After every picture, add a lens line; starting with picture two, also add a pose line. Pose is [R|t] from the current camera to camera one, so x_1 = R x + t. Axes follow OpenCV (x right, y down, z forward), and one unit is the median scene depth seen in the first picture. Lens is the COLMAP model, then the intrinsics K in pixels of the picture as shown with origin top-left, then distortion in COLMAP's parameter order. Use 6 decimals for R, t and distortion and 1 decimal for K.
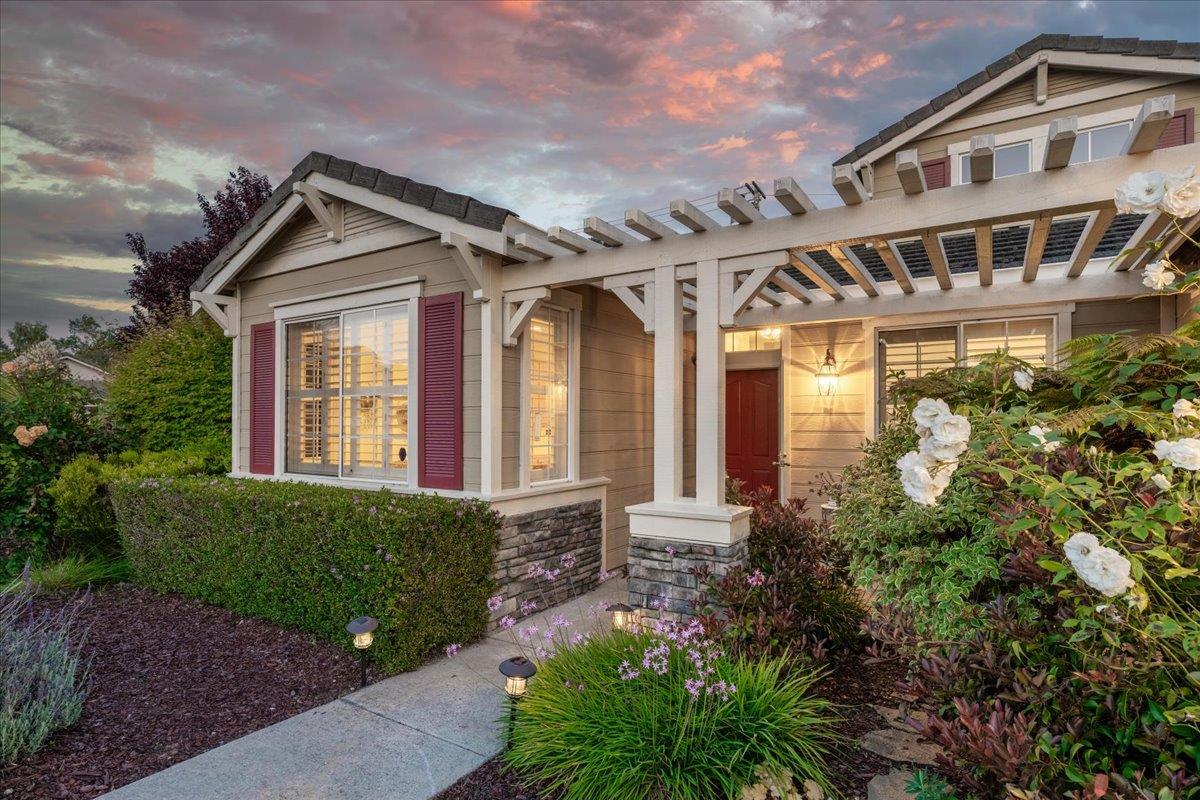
lens RADIAL K [[613.2, 0, 596.3], [0, 613.2, 414.4], [0, 0, 1]] dist [0.001729, 0.000281]
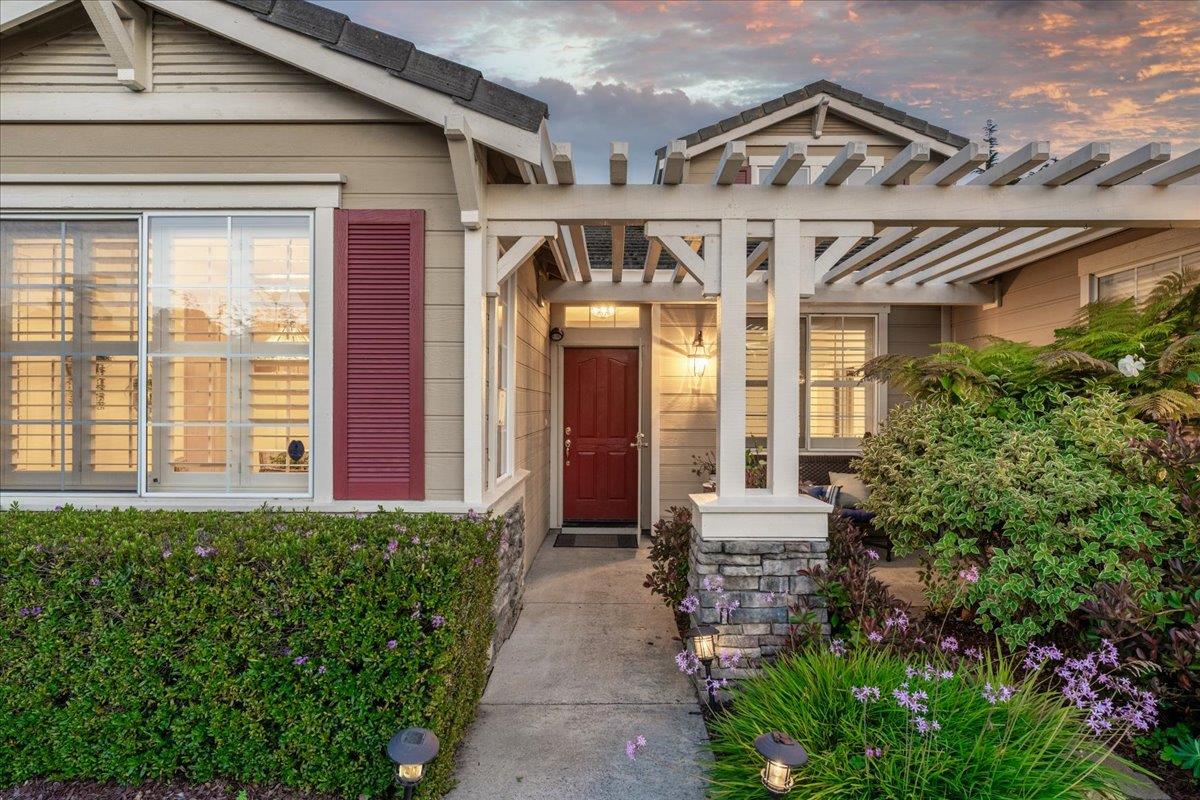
lens RADIAL K [[614.9, 0, 600.0], [0, 614.9, 400.0], [0, 0, 1]] dist [0.001311, 0.000418]
pose [[0.848499, 0.006783, 0.529154, -0.394863], [-0.011482, 0.999918, 0.005593, 0.005539], [-0.529073, -0.010821, 0.848507, 0.295764]]
